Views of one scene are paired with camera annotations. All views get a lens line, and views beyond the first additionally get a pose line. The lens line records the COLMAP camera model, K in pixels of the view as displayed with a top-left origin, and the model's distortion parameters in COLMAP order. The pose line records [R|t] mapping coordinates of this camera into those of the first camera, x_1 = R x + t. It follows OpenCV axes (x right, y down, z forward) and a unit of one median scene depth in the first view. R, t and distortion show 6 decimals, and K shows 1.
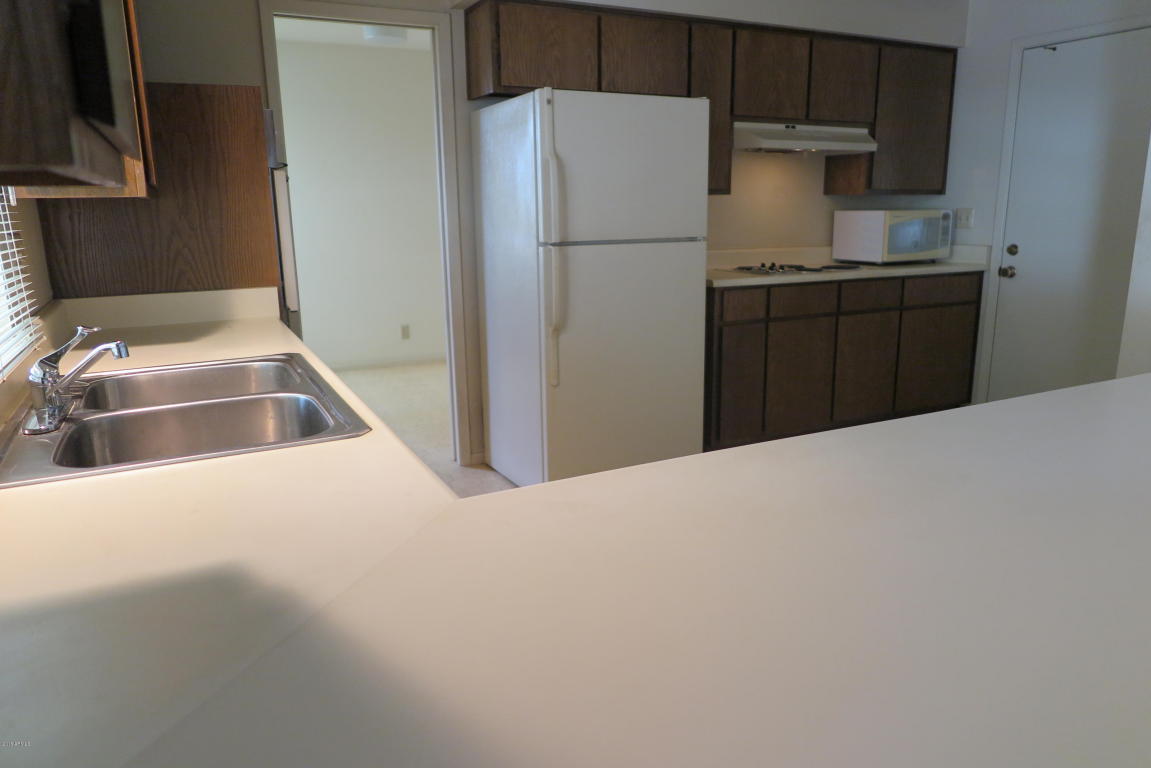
lens RADIAL K [[792.1, 0, 575.5], [0, 792.1, 384.0], [0, 0, 1]] dist [-0.003507, 0.002324]
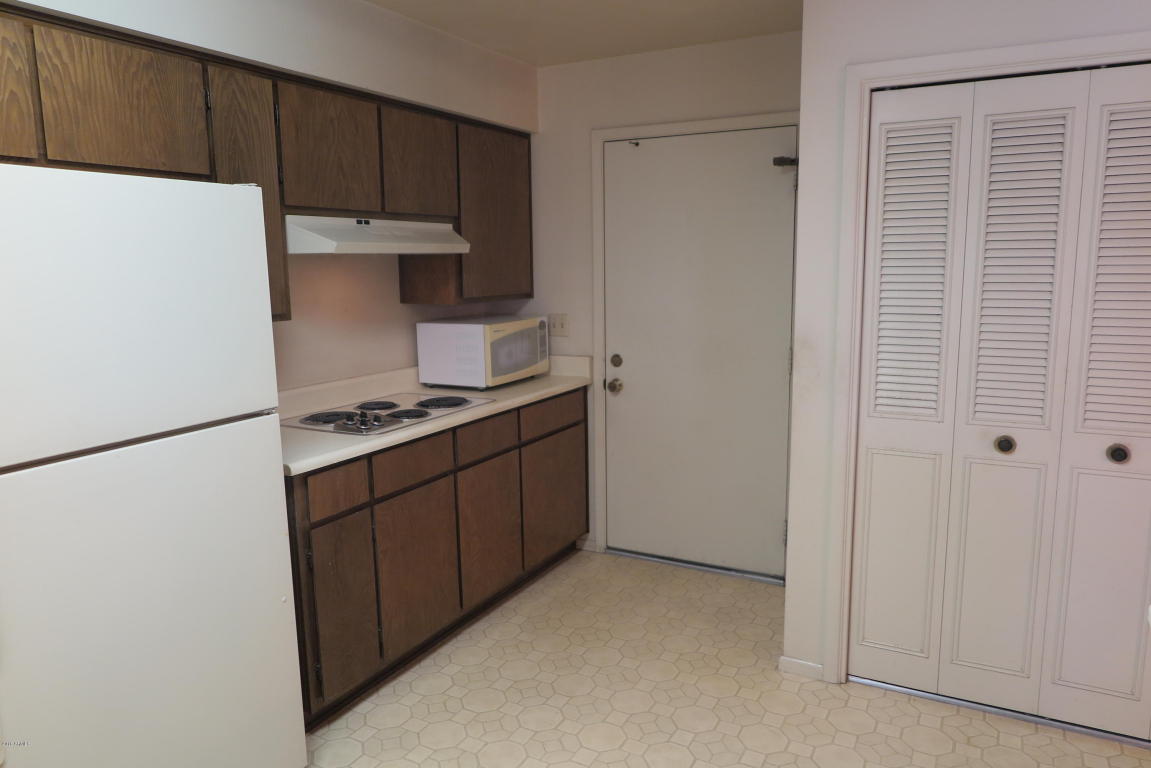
lens RADIAL K [[792.1, 0, 575.5], [0, 792.1, 384.0], [0, 0, 1]] dist [-0.003507, 0.002324]
pose [[0.819334, -0.093537, 0.565635, 0.008697], [0.133220, 0.990658, -0.029151, -0.125057], [-0.557624, 0.099238, 0.824141, 0.297038]]
